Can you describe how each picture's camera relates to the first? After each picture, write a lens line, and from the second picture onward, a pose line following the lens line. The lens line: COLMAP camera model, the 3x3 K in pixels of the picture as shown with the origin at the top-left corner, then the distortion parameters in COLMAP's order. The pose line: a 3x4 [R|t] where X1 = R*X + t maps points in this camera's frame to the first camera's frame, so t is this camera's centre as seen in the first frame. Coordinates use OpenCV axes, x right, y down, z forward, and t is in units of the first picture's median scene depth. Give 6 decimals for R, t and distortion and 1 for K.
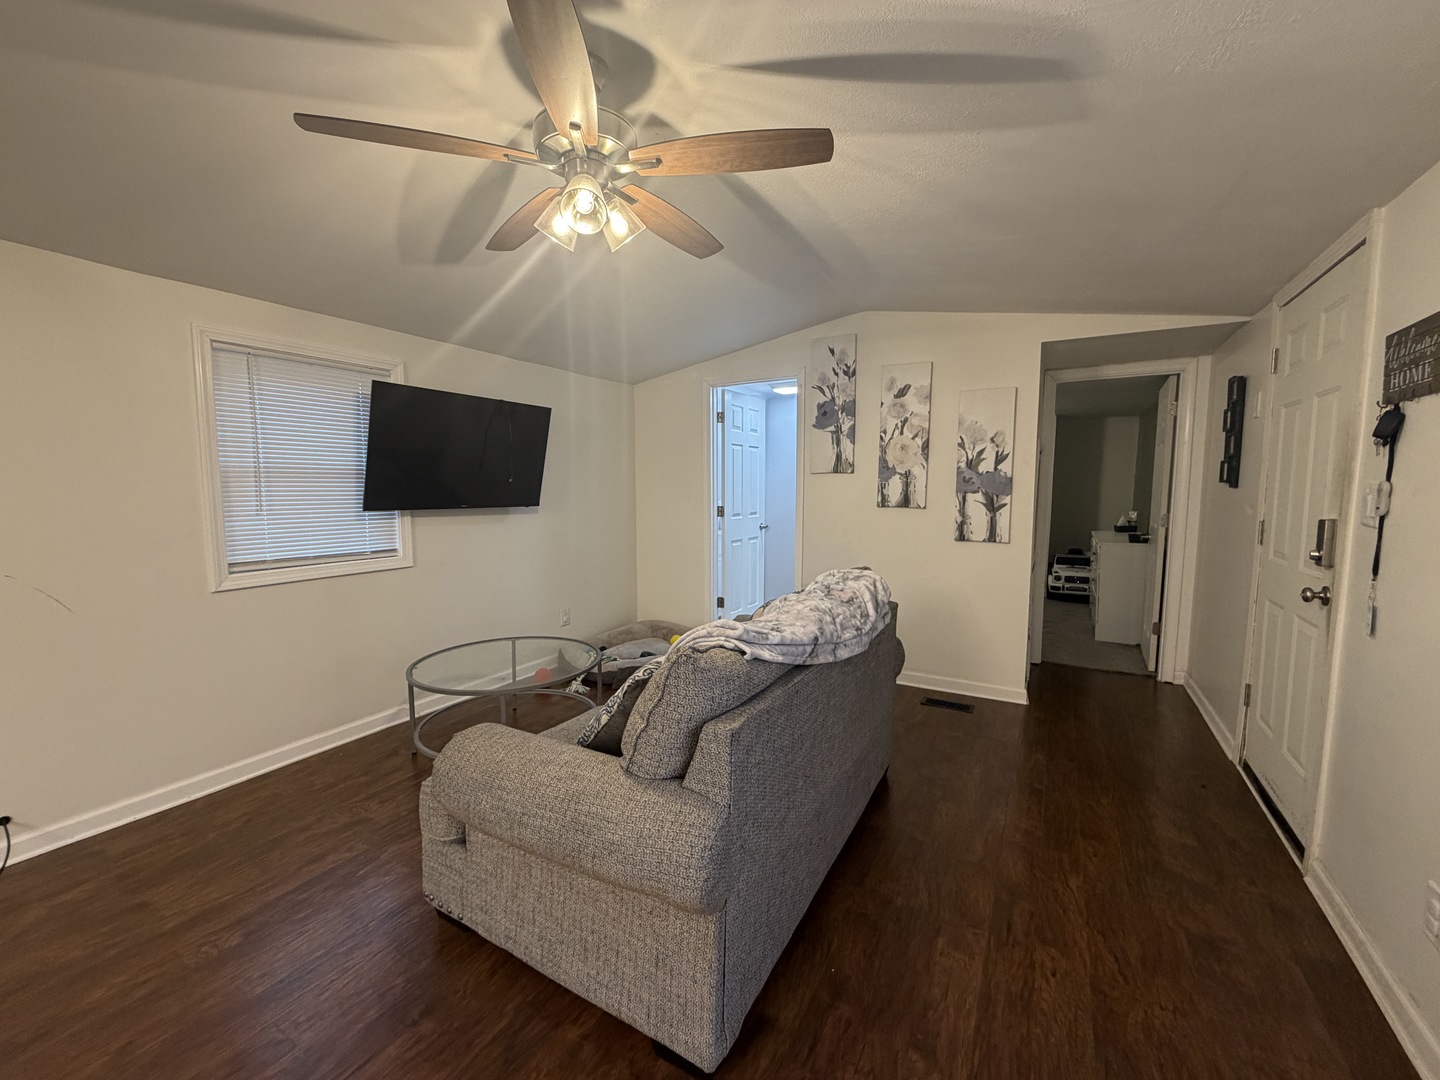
lens RADIAL K [[572.5, 0, 718.2], [0, 572.5, 539.2], [0, 0, 1]] dist [0.000079, -0.000195]
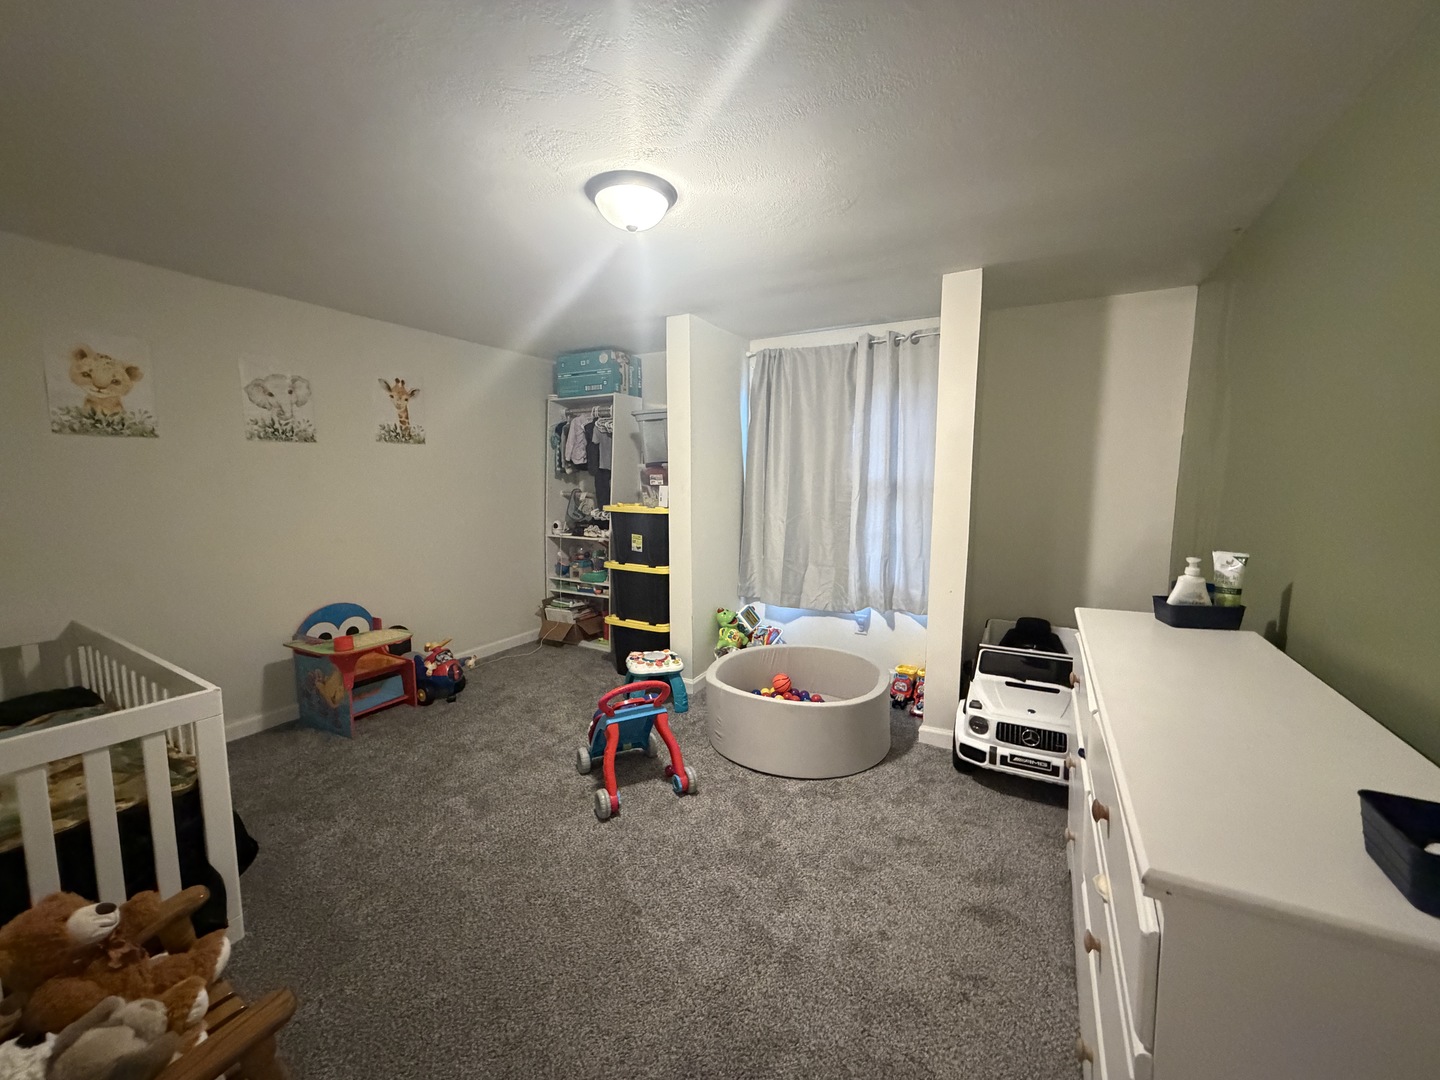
lens RADIAL K [[572.5, 0, 718.2], [0, 572.5, 539.2], [0, 0, 1]] dist [0.000079, -0.000195]
pose [[0.999680, 0.002679, 0.025145, 0.425707], [-0.003174, 0.999802, 0.019669, -0.052722], [-0.025087, -0.019743, 0.999490, 0.657323]]
